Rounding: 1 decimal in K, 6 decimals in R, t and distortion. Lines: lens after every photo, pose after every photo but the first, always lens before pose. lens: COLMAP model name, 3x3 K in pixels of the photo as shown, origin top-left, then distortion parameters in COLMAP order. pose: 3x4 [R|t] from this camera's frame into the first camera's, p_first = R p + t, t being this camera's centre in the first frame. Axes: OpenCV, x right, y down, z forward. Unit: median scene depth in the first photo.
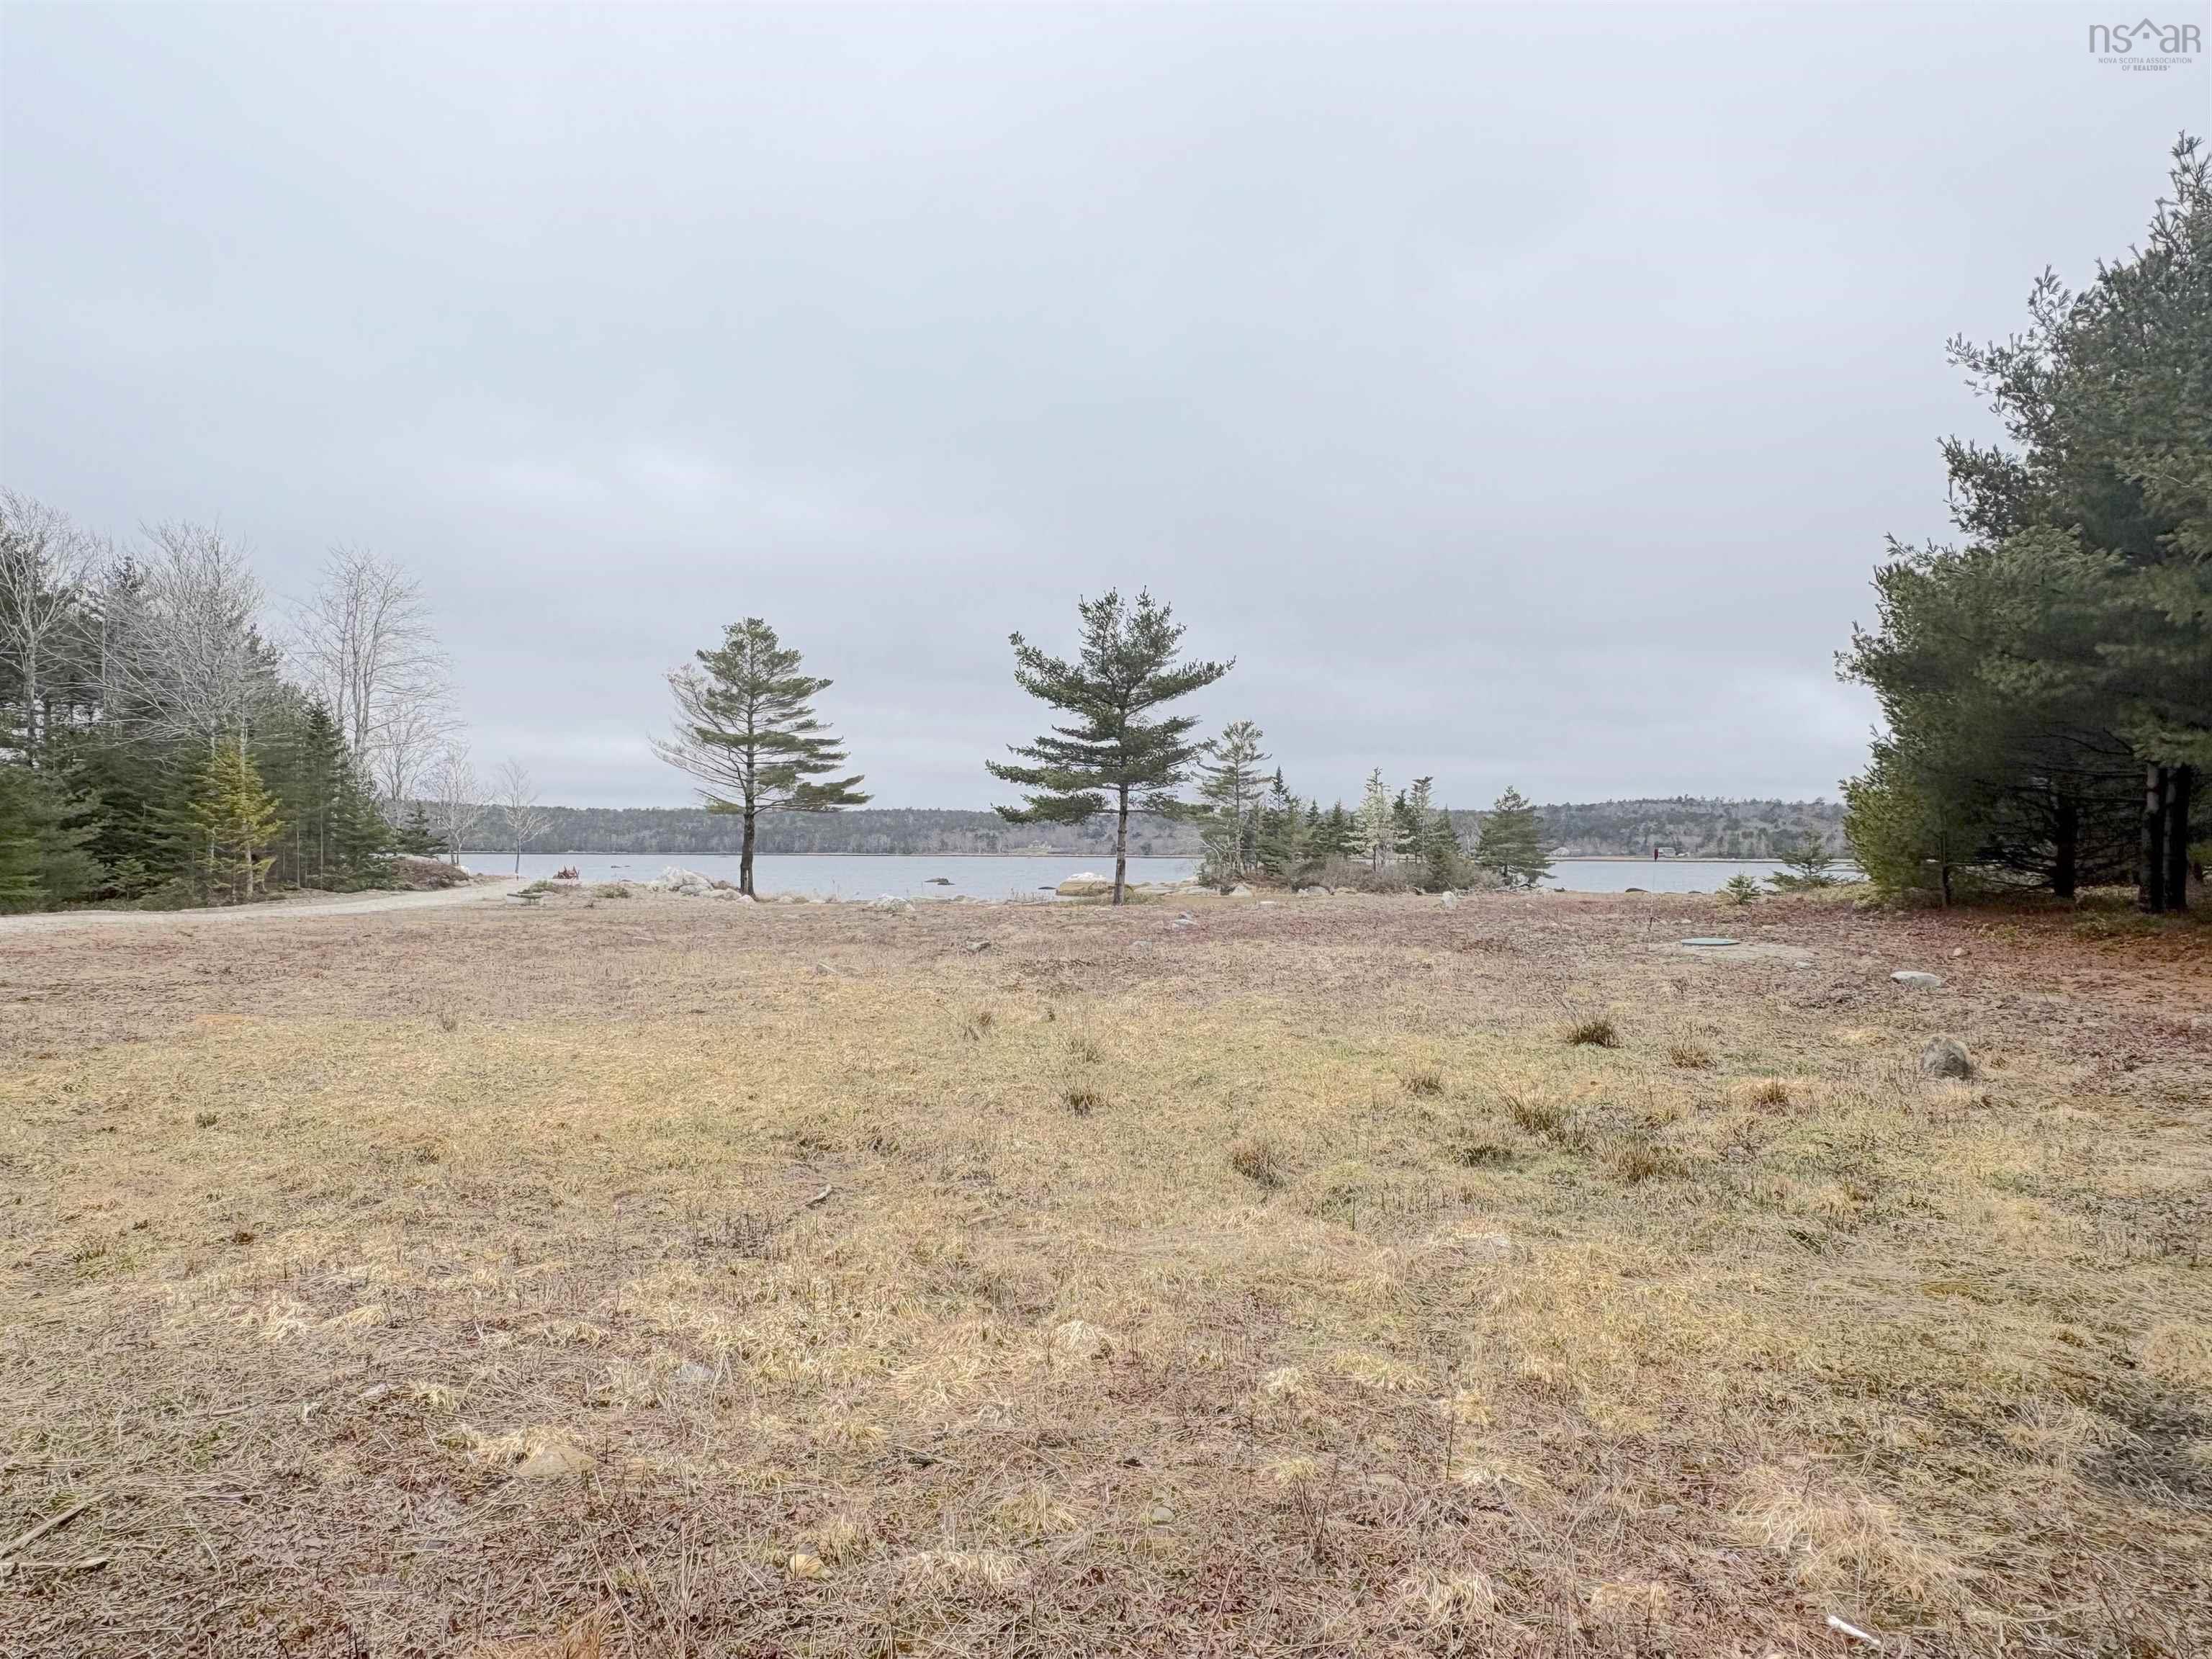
lens RADIAL K [[1490.2, 0, 1095.3], [0, 1490.2, 831.6], [0, 0, 1]] dist [-0.001428, 0.004260]
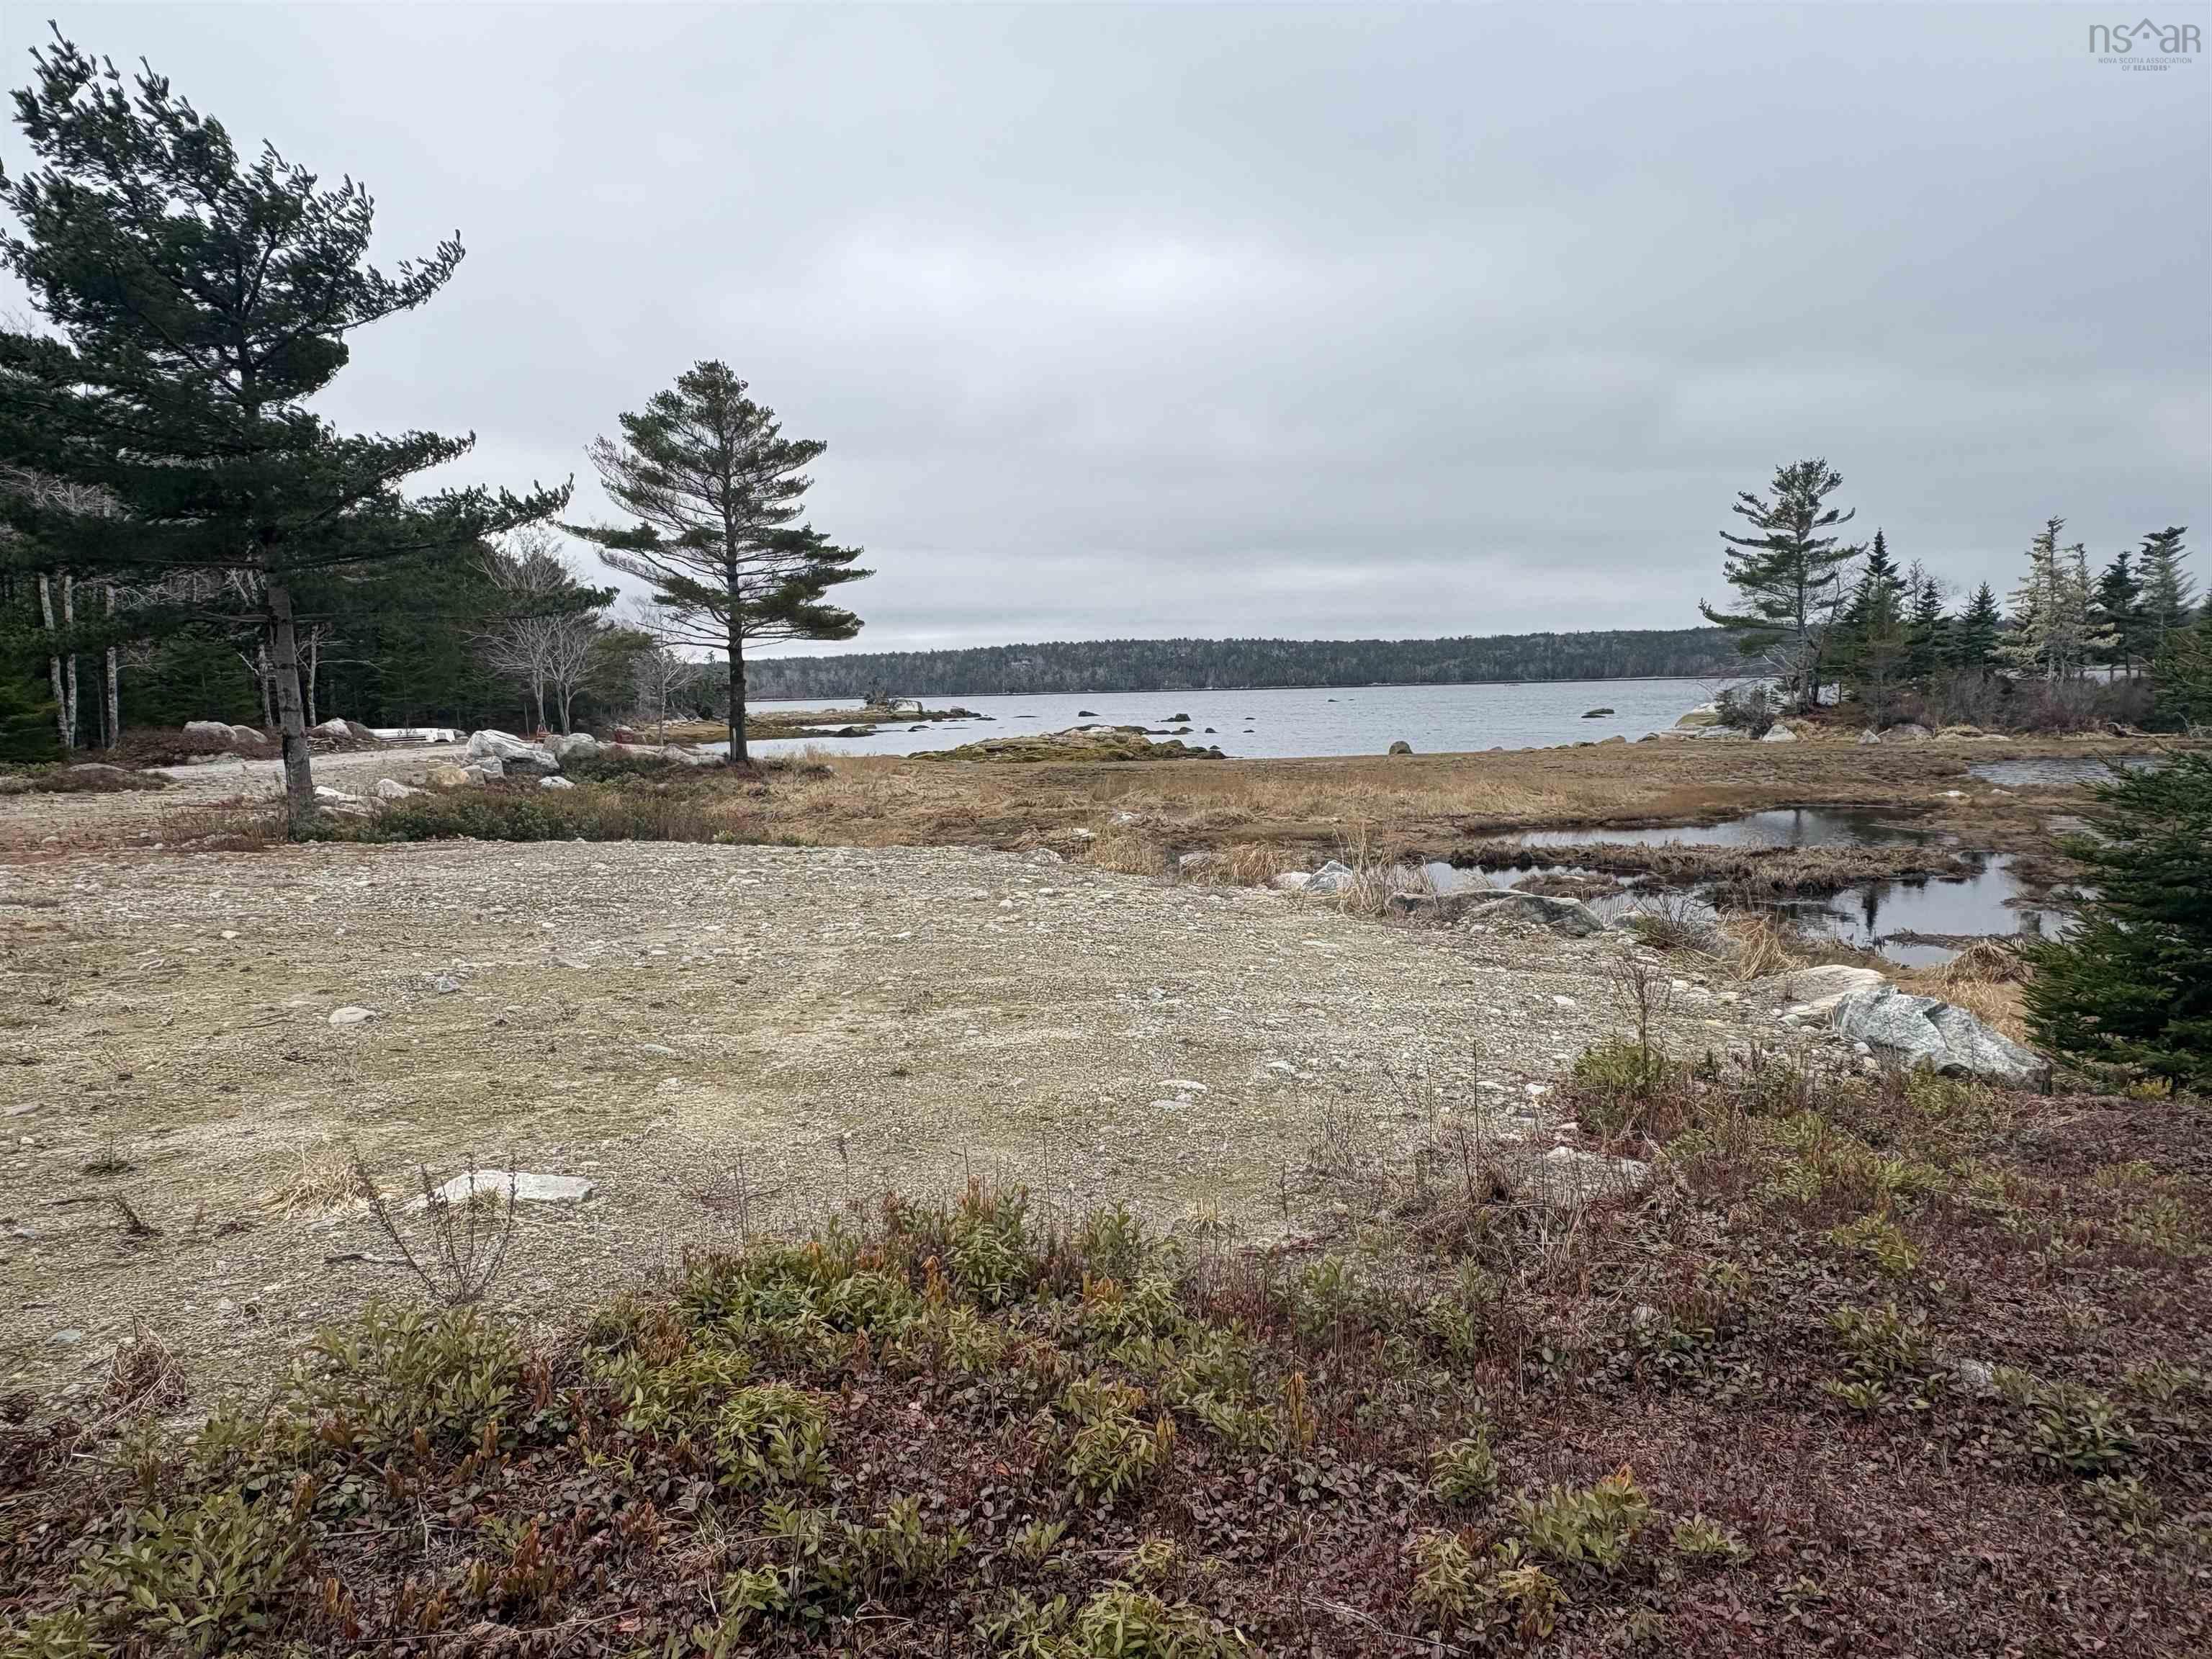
lens RADIAL K [[1490.2, 0, 1098.7], [0, 1490.2, 849.3], [0, 0, 1]] dist [-0.001428, 0.004260]
pose [[0.854683, 0.028713, -0.518356, 0.174589], [0.037088, 0.992541, 0.116132, 0.004191], [0.517824, -0.118481, 0.847243, 0.293174]]
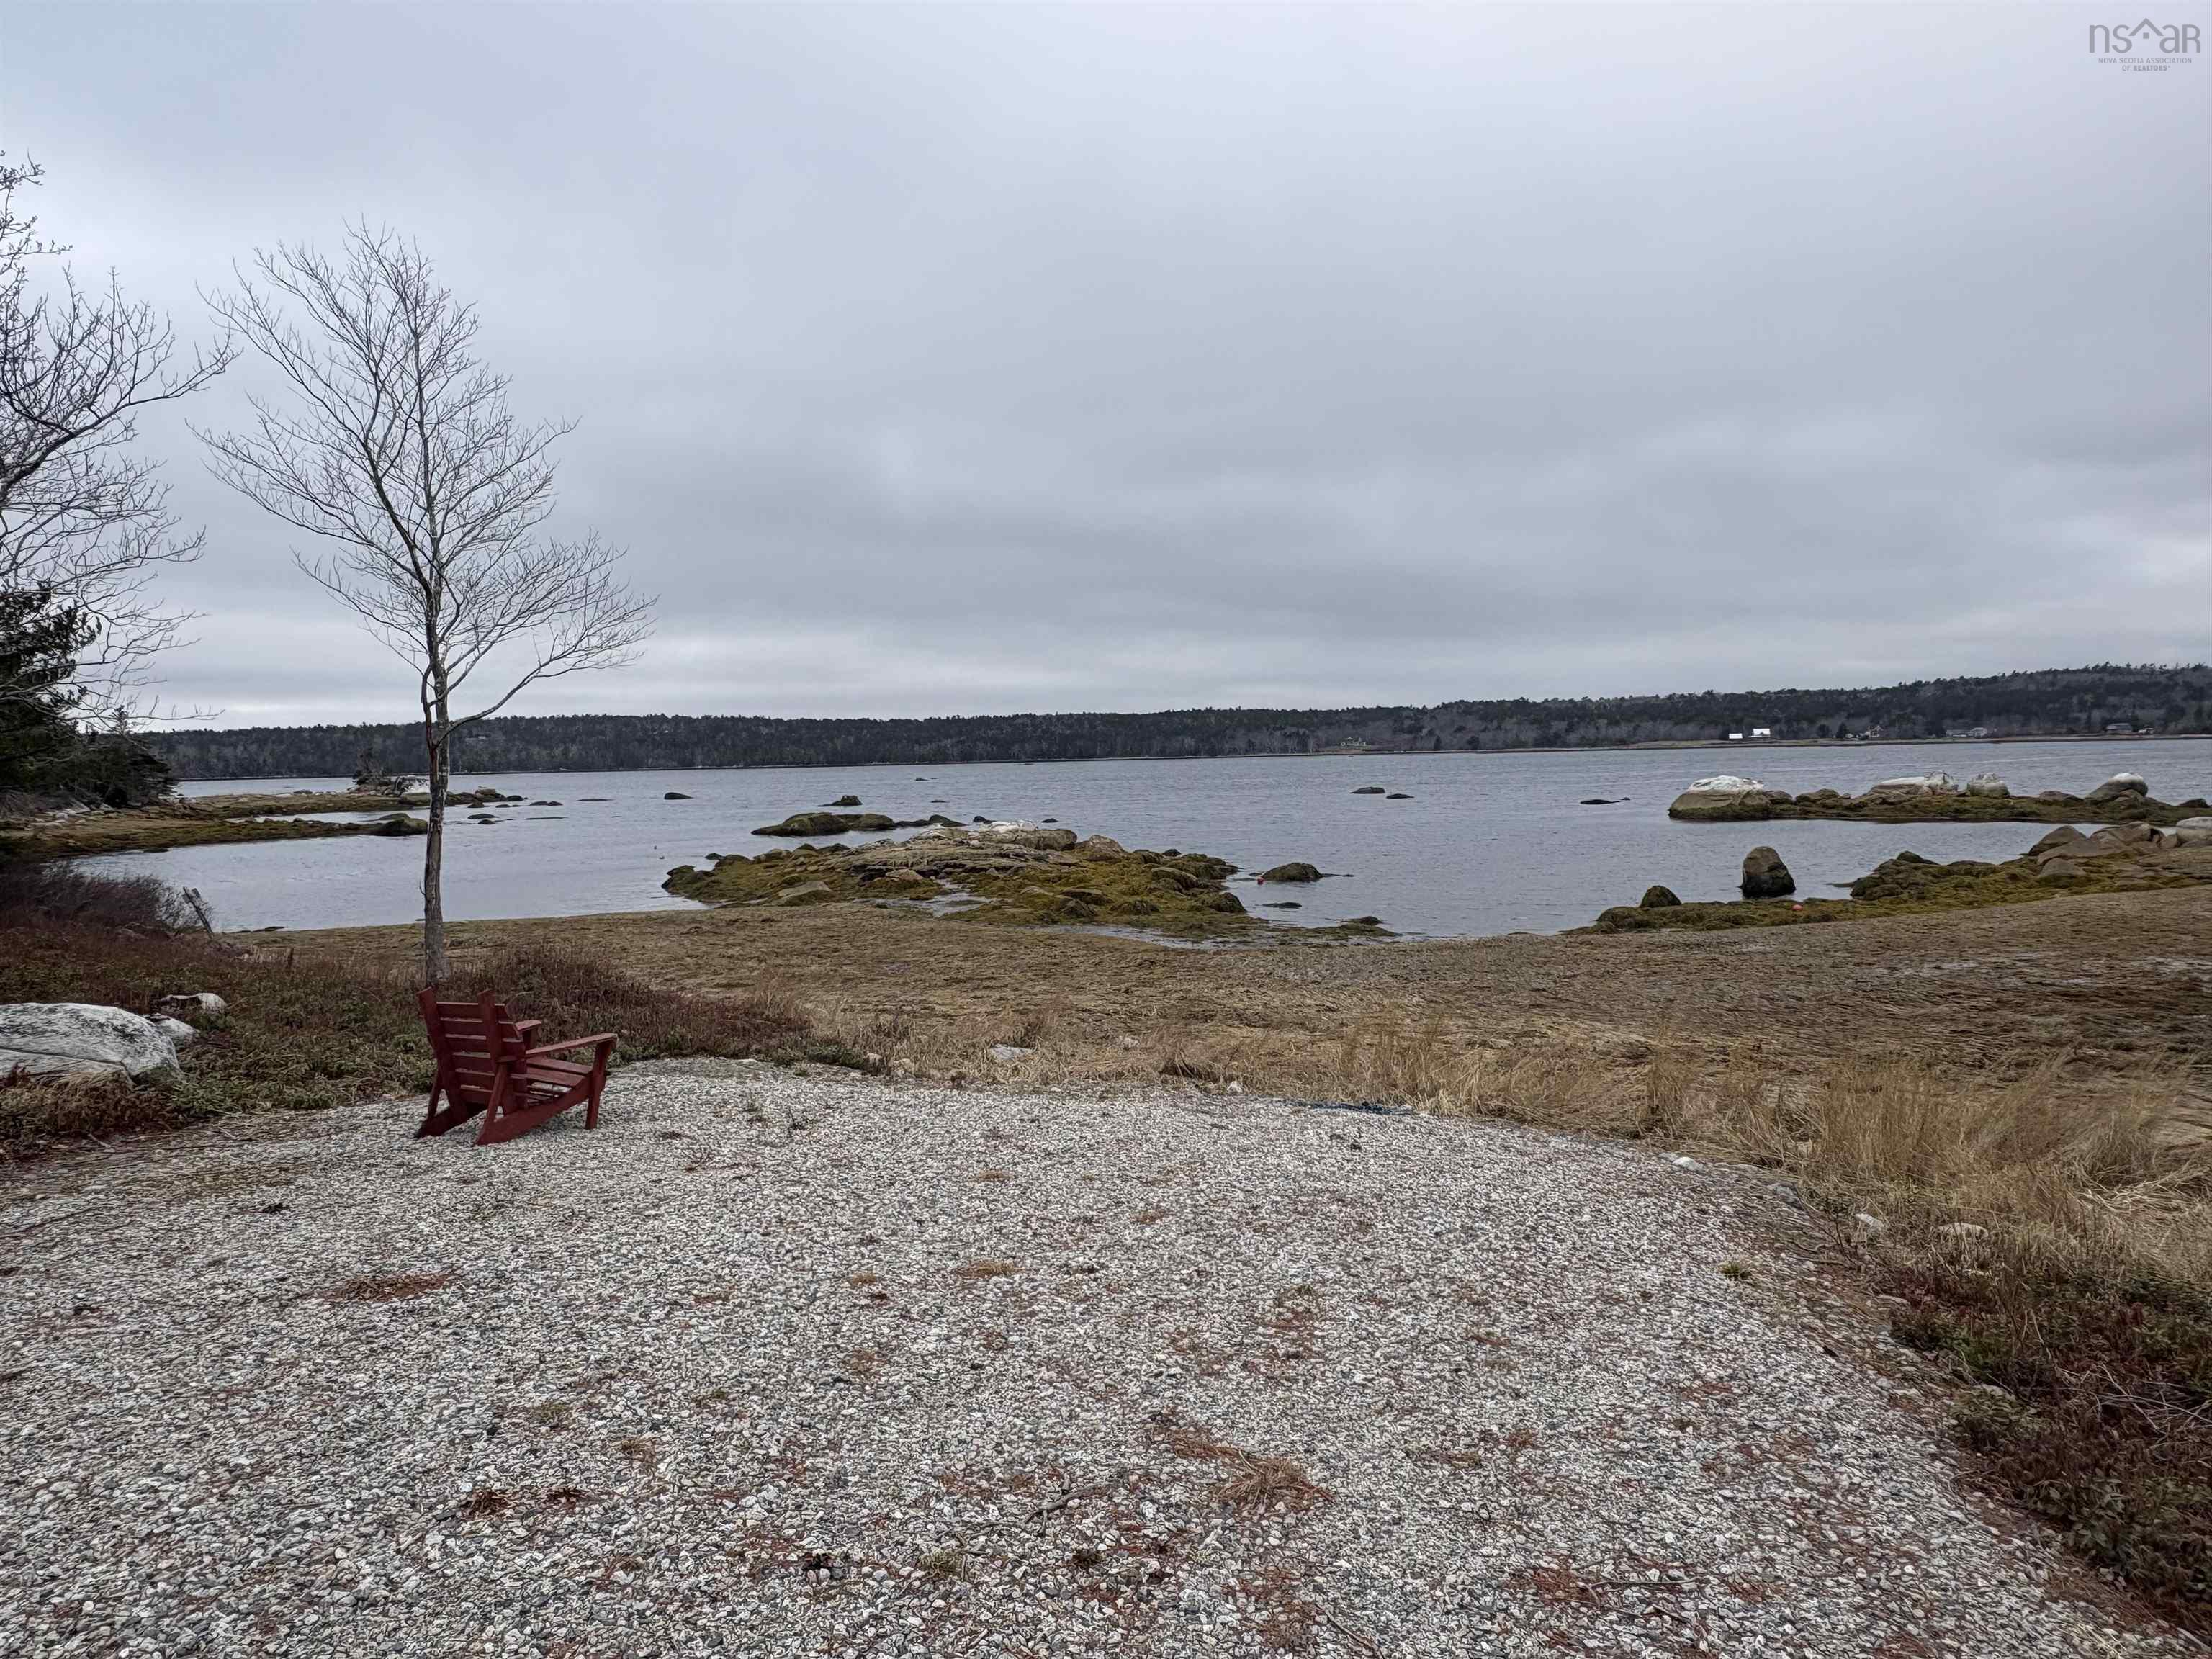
lens RADIAL K [[1490.2, 0, 1096.0], [0, 1490.2, 832.7], [0, 0, 1]] dist [-0.001428, 0.004260]
pose [[0.981035, -0.017293, -0.193059, -0.188184], [0.030209, 0.997482, 0.064162, 0.007054], [0.191463, -0.068777, 0.979087, 0.584971]]
